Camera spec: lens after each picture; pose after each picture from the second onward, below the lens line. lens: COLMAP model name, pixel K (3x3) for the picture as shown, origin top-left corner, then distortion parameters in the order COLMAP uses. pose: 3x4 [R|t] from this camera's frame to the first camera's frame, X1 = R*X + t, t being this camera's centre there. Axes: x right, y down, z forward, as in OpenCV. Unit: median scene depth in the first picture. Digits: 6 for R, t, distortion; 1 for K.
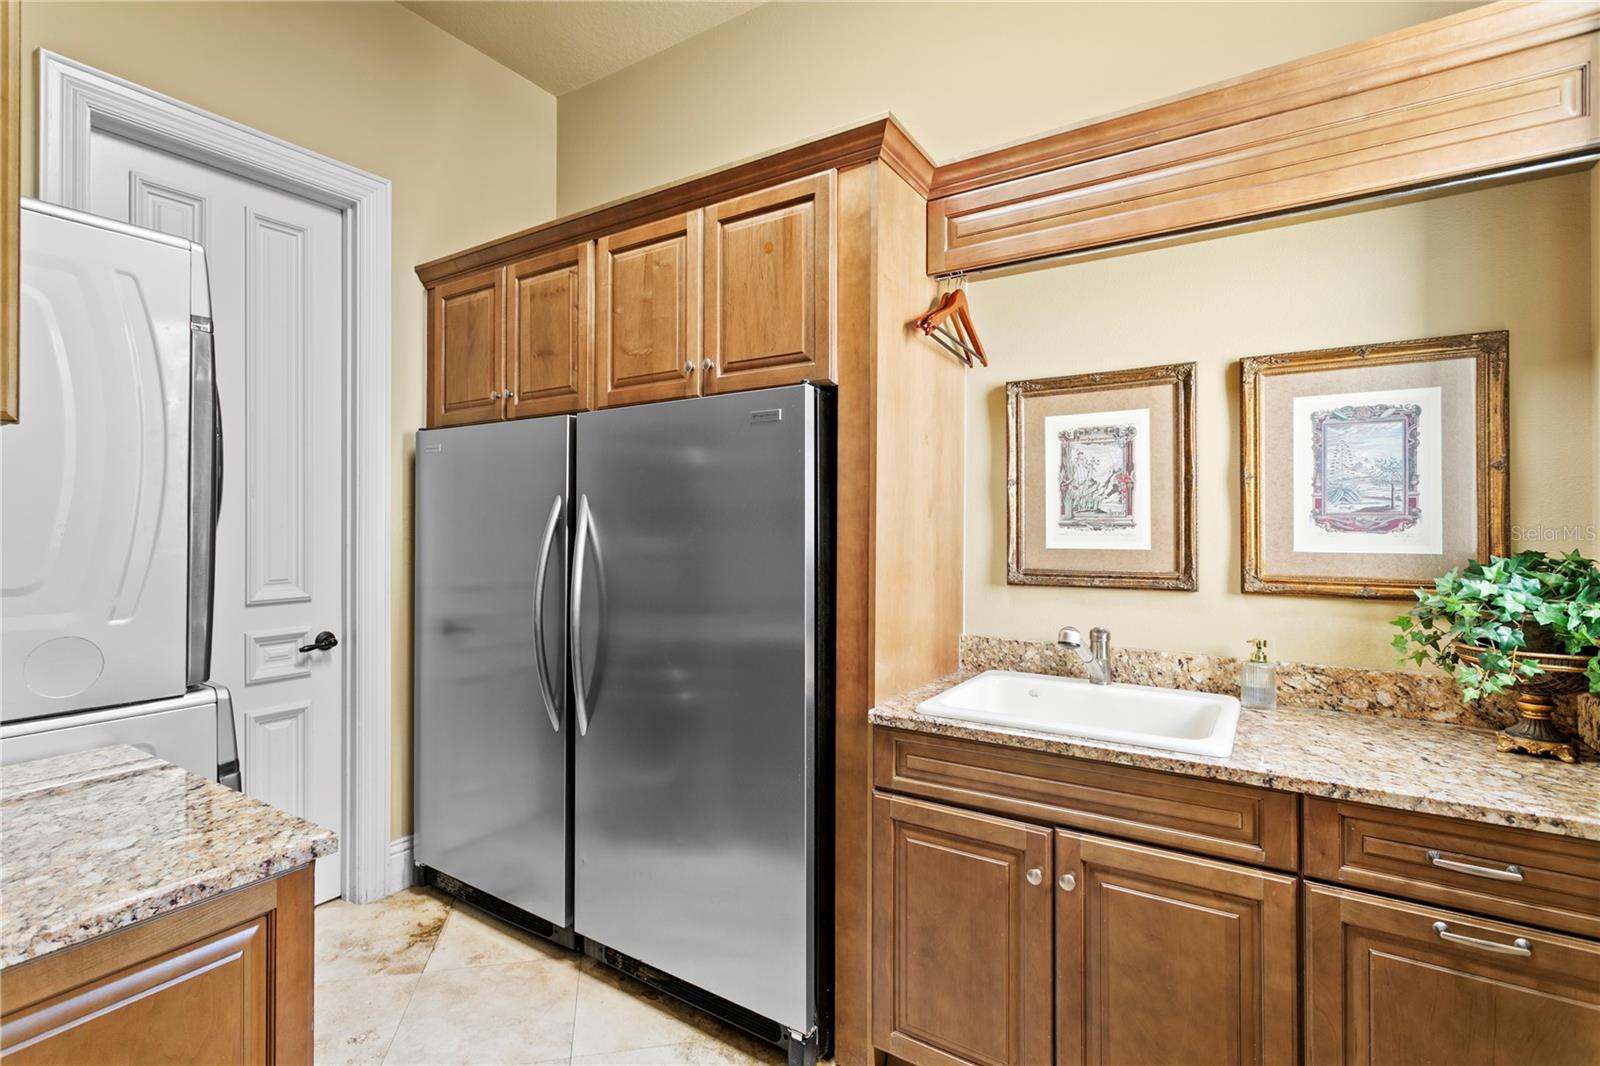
lens RADIAL K [[759.5, 0, 793.6], [0, 759.5, 530.0], [0, 0, 1]] dist [0.002956, 0.000140]
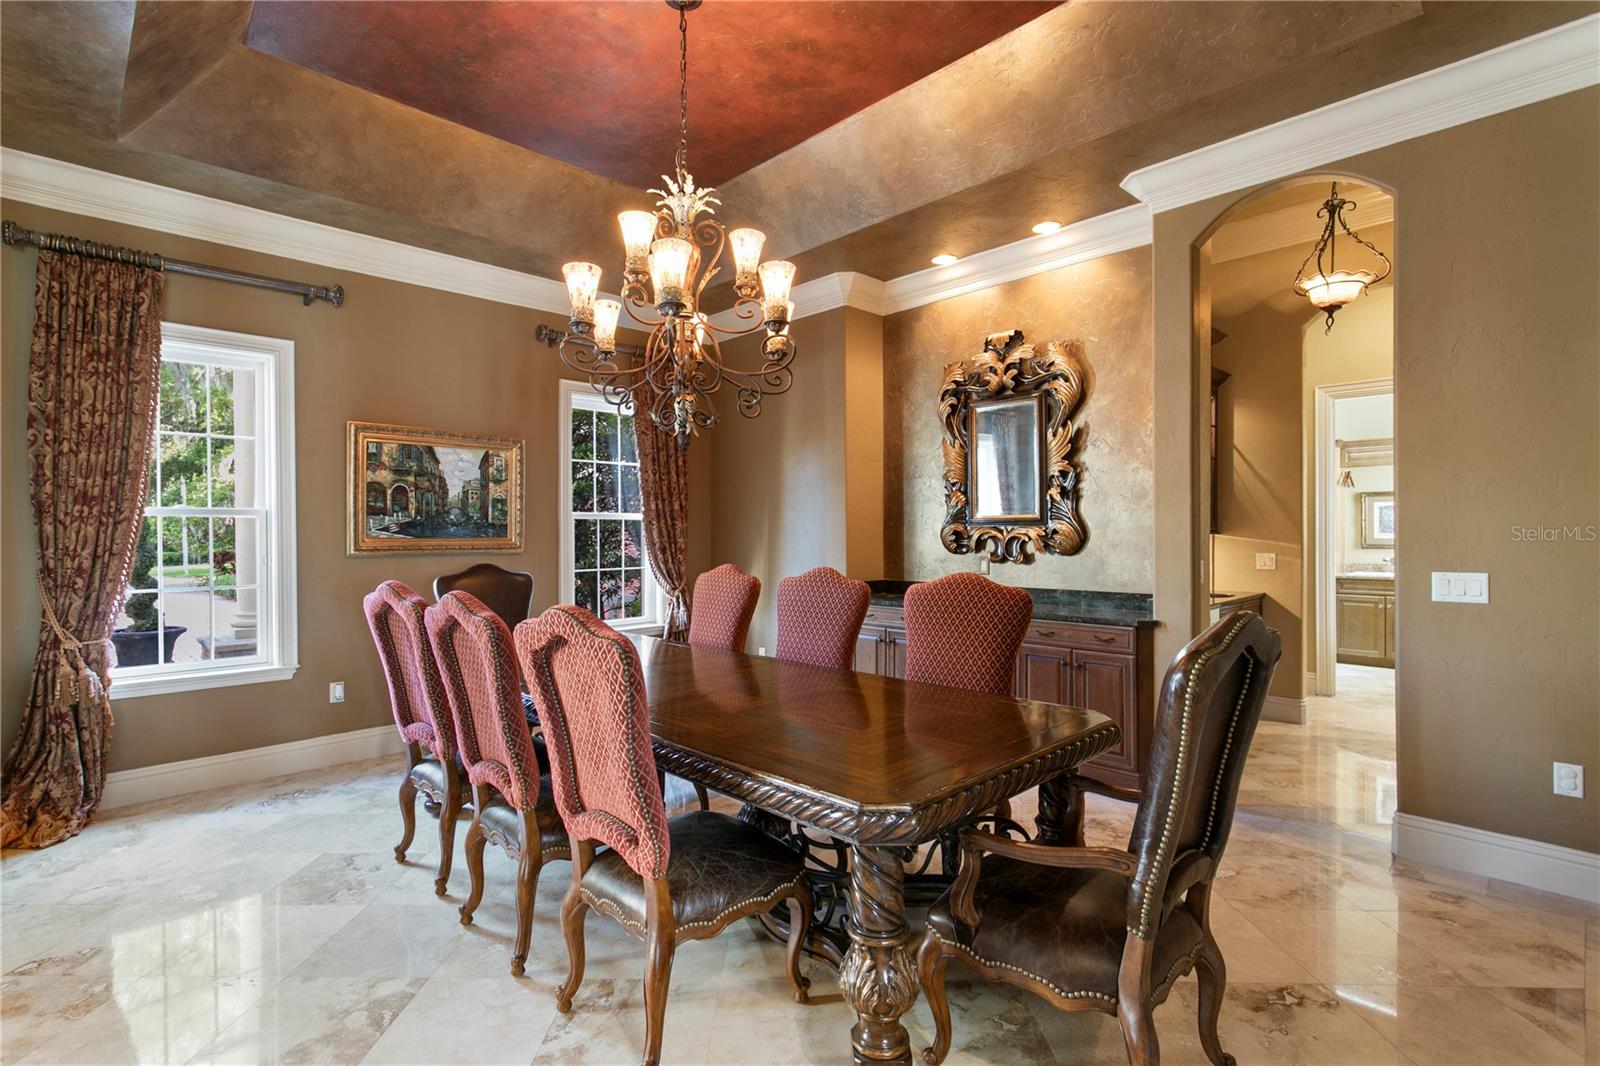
lens RADIAL K [[759.5, 0, 800.9], [0, 759.5, 531.9], [0, 0, 1]] dist [0.002956, 0.000140]
pose [[0.976518, -0.006582, -0.215335, -1.640829], [0.008139, 0.999947, 0.006345, -0.053092], [0.215282, -0.007949, 0.976520, -3.305769]]
